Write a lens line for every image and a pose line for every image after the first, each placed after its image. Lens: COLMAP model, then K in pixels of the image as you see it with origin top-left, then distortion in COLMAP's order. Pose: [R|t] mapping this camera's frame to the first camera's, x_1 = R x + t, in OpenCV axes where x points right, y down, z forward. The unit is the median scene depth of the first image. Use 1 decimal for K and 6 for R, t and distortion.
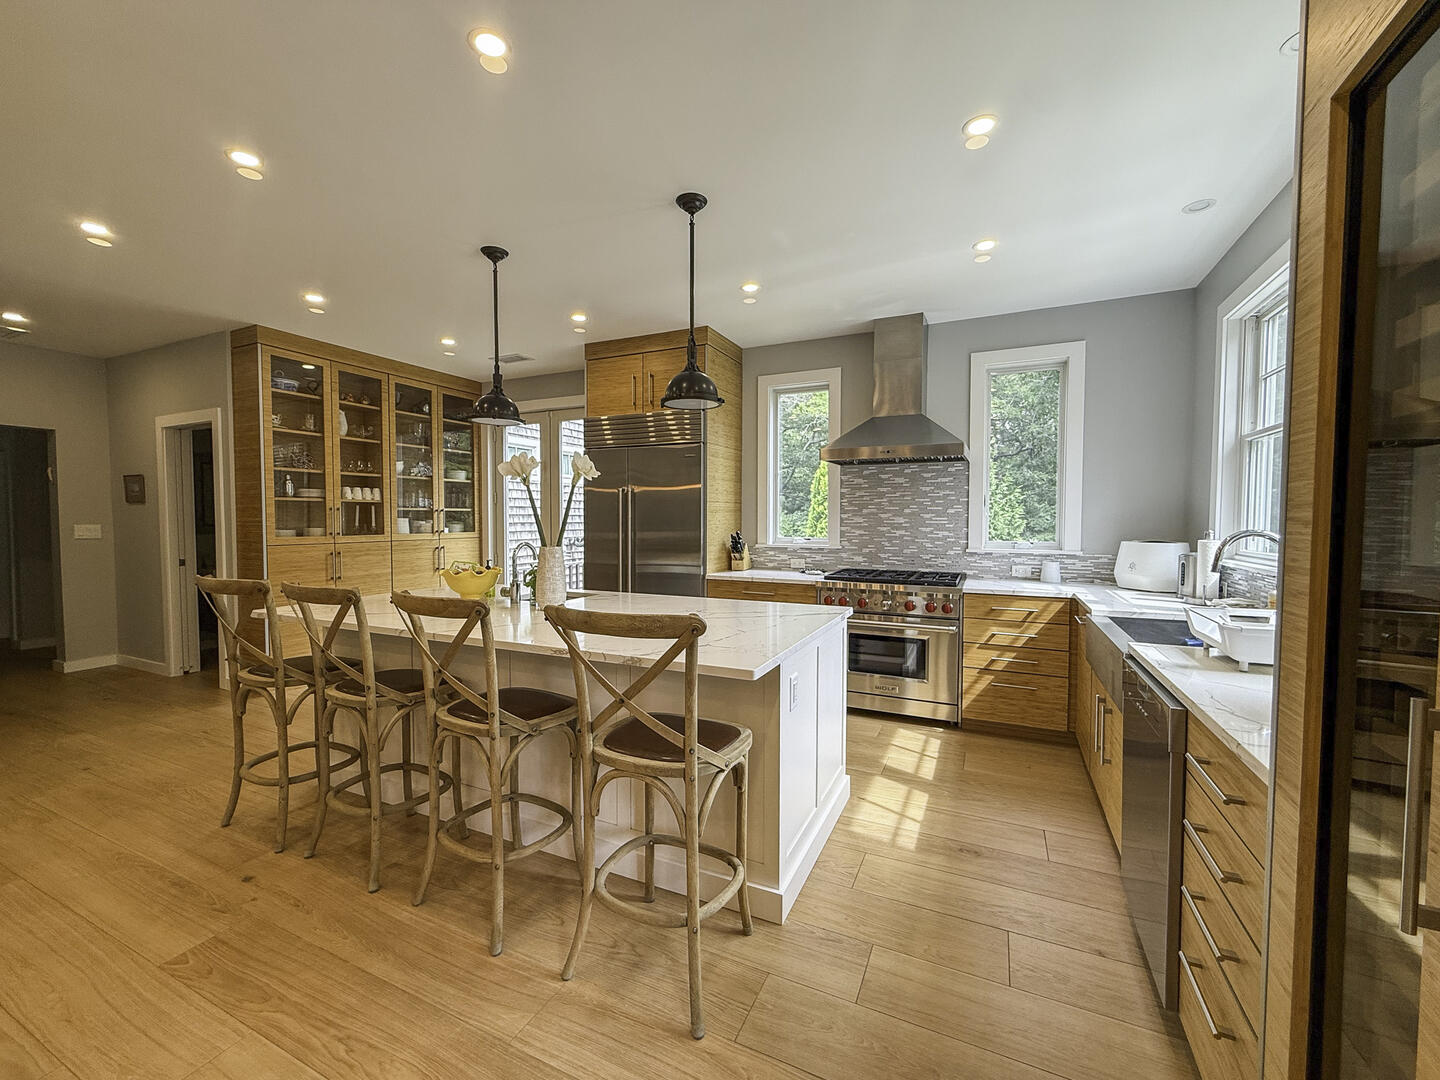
lens RADIAL K [[586.4, 0, 721.2], [0, 586.4, 540.4], [0, 0, 1]] dist [-0.001513, 0.000017]
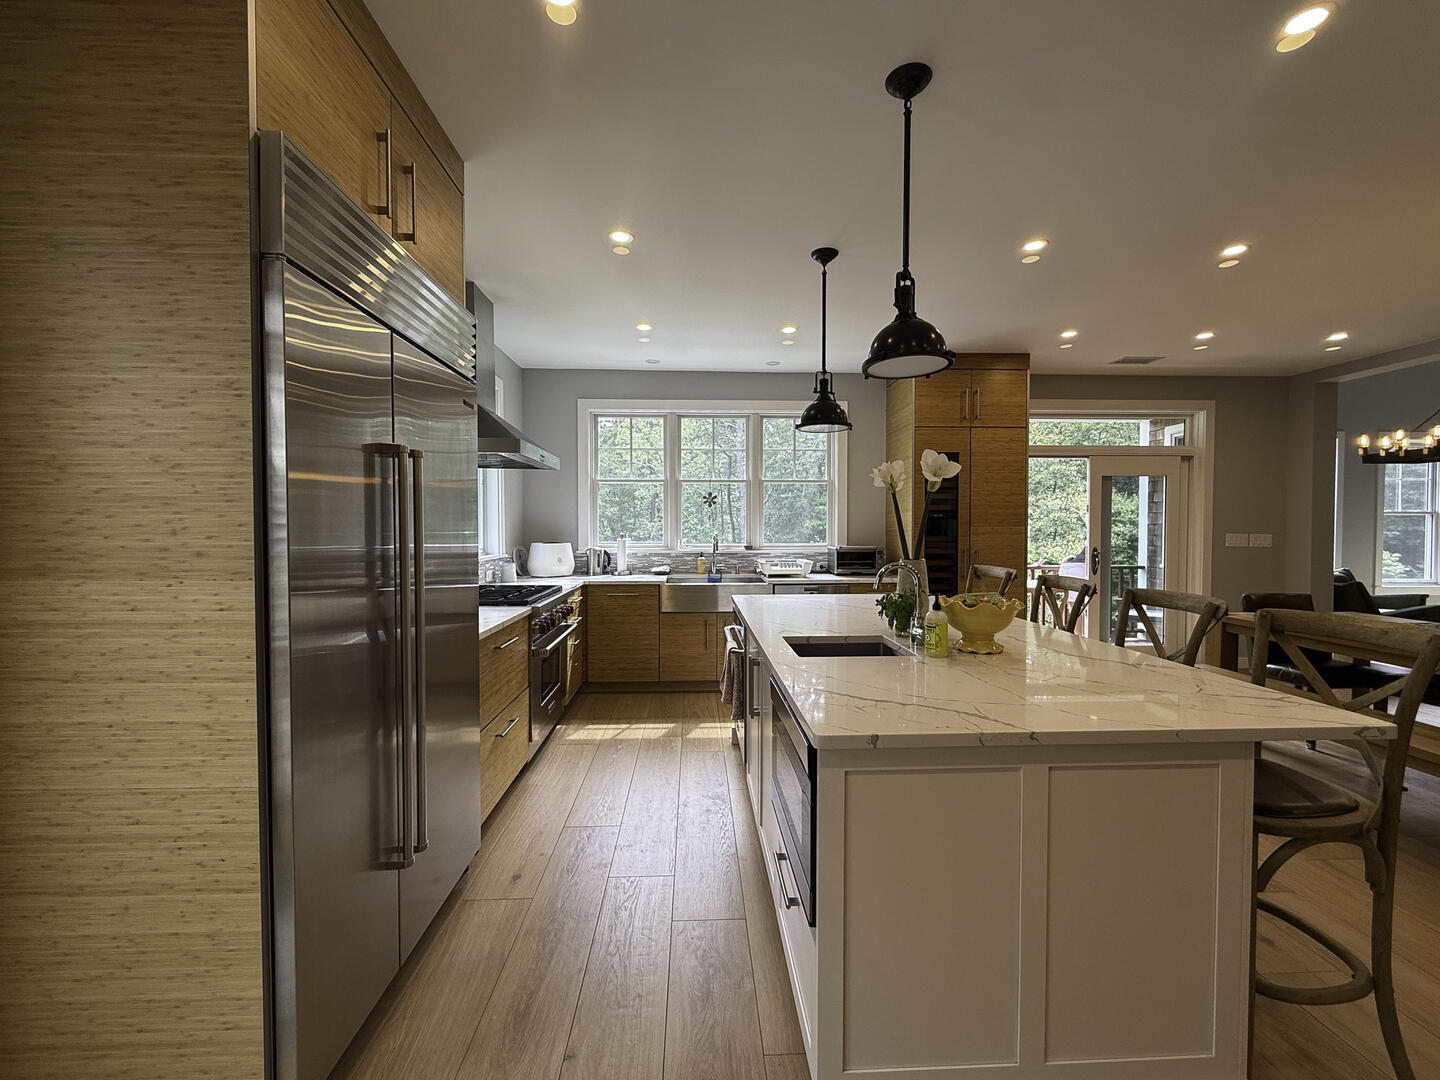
lens RADIAL K [[593.5, 0, 714.5], [0, 593.5, 540.0], [0, 0, 1]] dist [-0.000820, 0.000440]
pose [[-0.462029, -0.020592, 0.886626, -0.774107], [0.038821, 0.998303, 0.043416, -0.051434], [-0.886015, 0.054480, -0.460445, 1.376435]]
